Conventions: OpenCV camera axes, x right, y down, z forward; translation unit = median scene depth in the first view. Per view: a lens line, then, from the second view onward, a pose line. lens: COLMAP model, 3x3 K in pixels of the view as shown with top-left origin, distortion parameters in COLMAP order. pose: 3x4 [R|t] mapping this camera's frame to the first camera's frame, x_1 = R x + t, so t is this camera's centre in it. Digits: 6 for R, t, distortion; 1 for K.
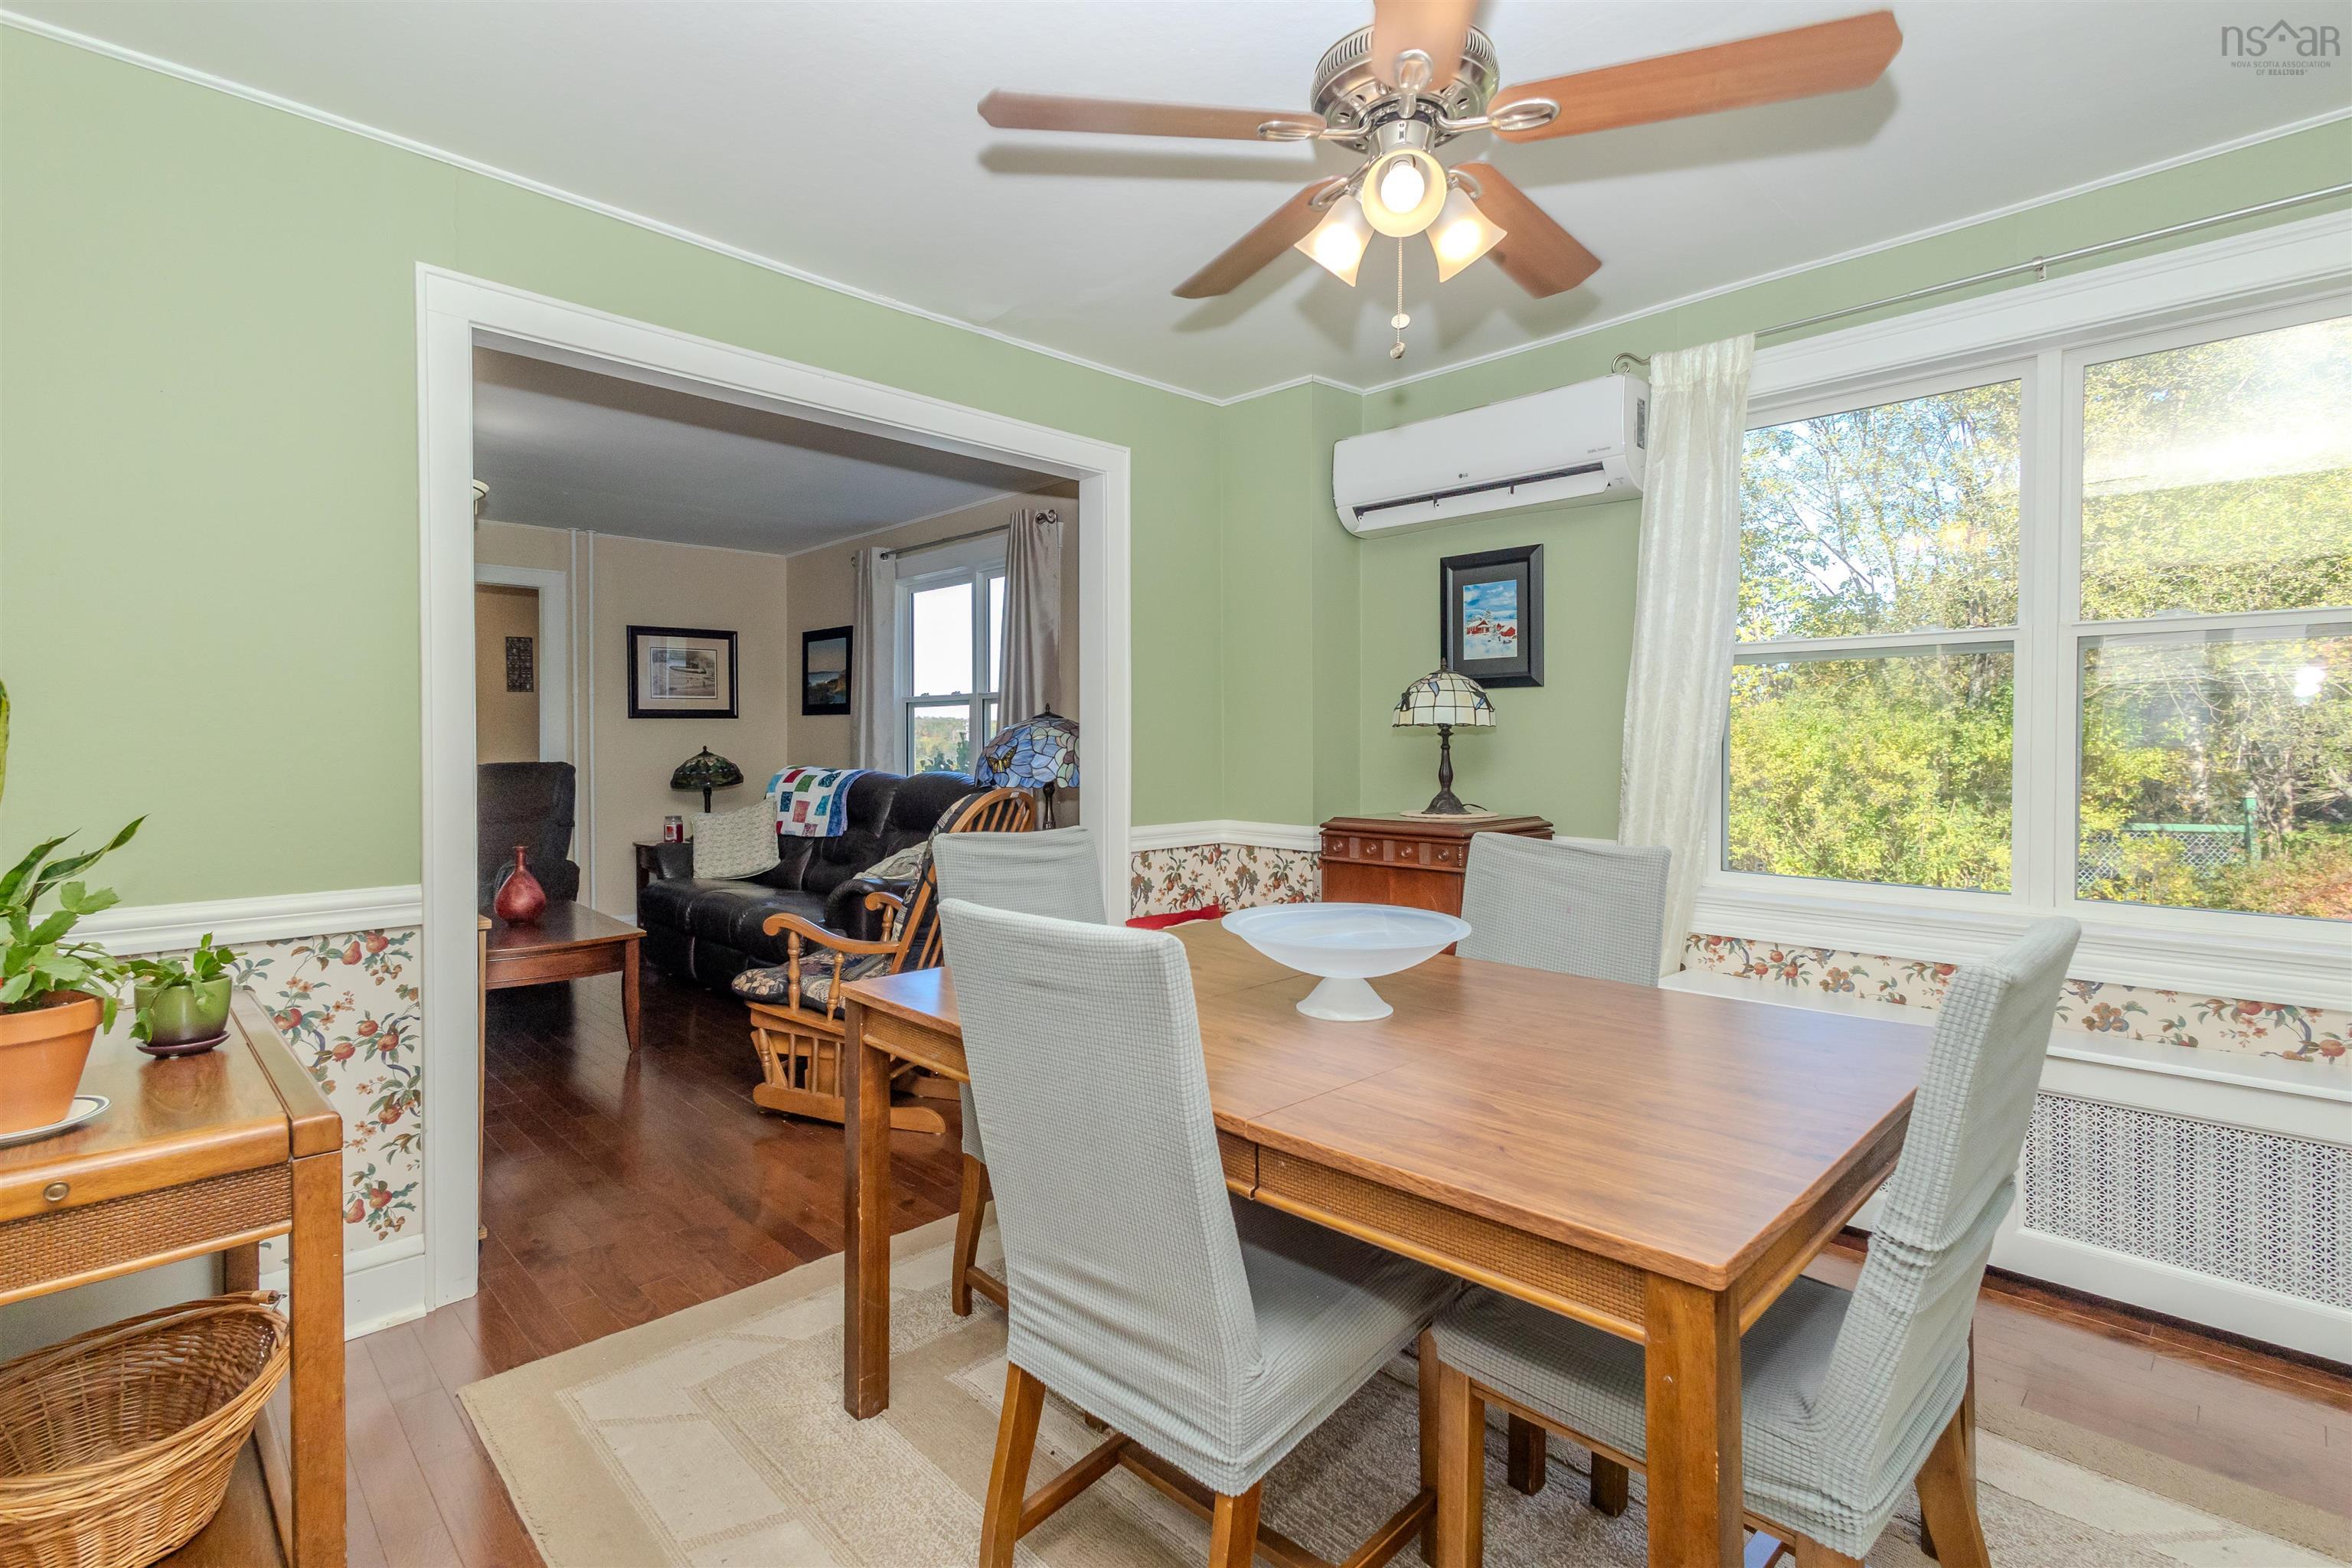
lens RADIAL K [[1100.0, 0, 1203.7], [0, 1100.0, 702.0], [0, 0, 1]] dist [0.002185, 0.000336]
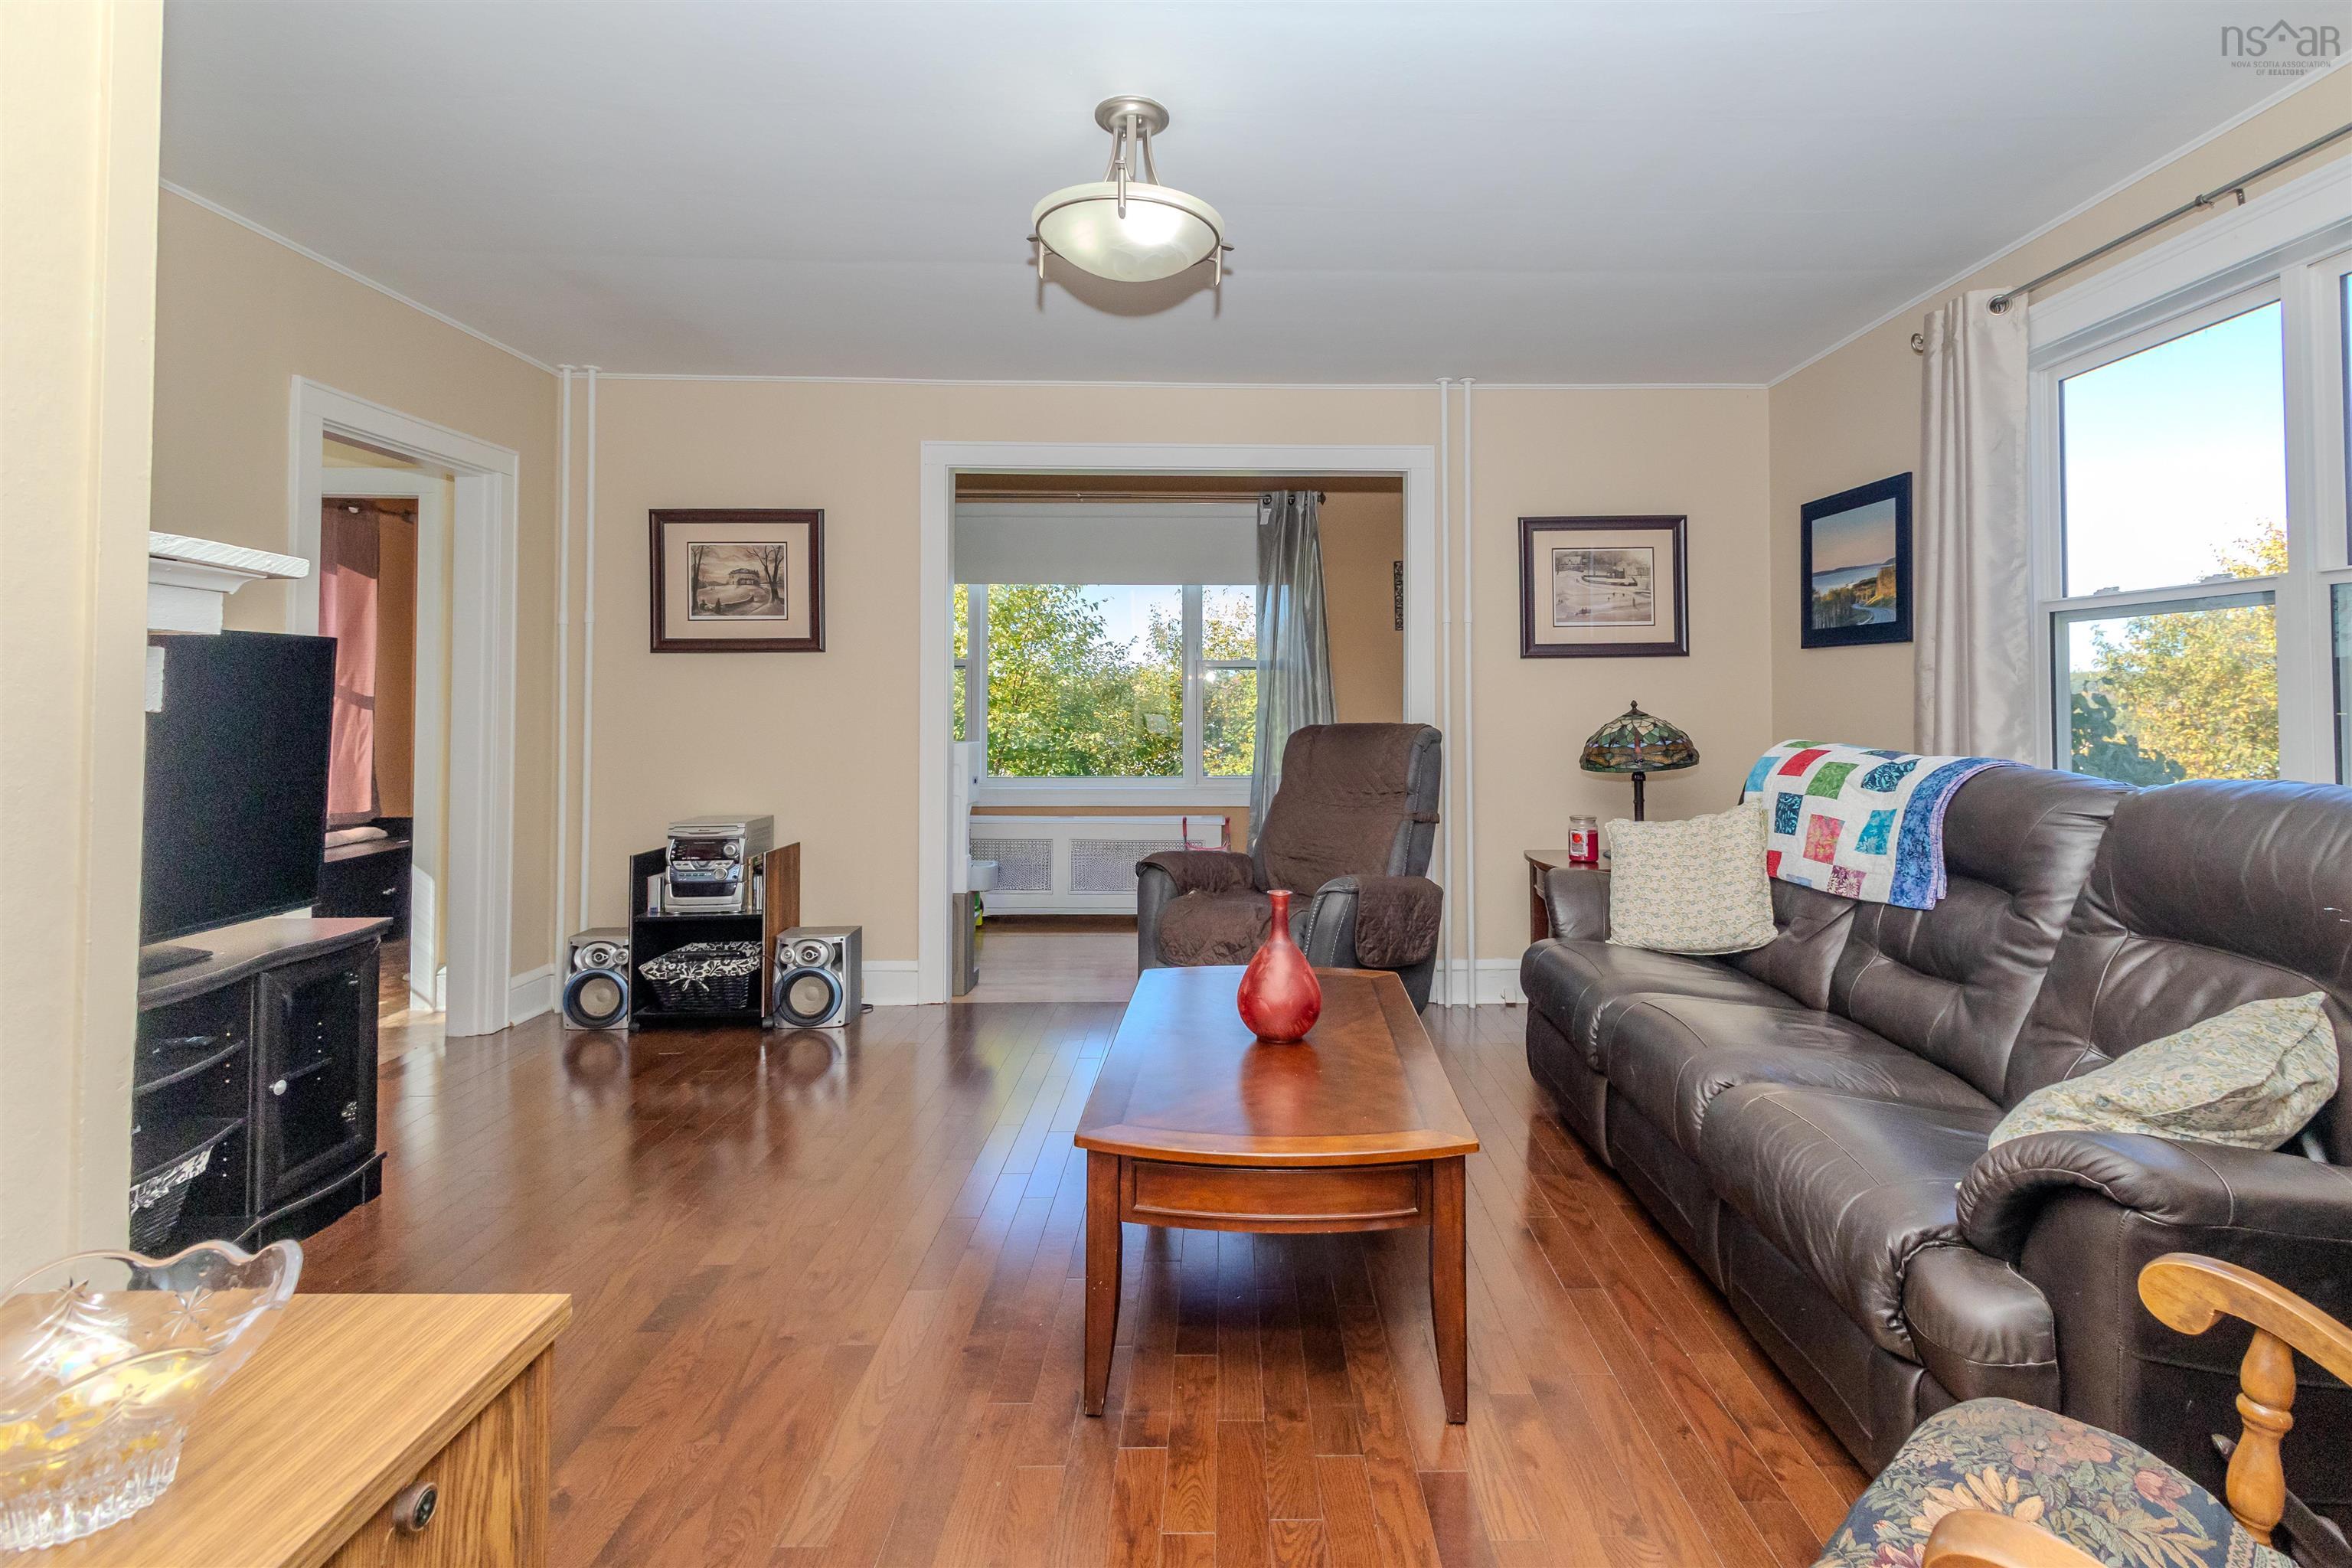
lens RADIAL K [[1100.0, 0, 1203.7], [0, 1100.0, 702.0], [0, 0, 1]] dist [0.002185, 0.000336]
pose [[0.689137, 0.010318, -0.724558, -0.192526], [0.019256, 0.999285, 0.032544, 0.017459], [0.724376, -0.036380, 0.688445, 0.445968]]
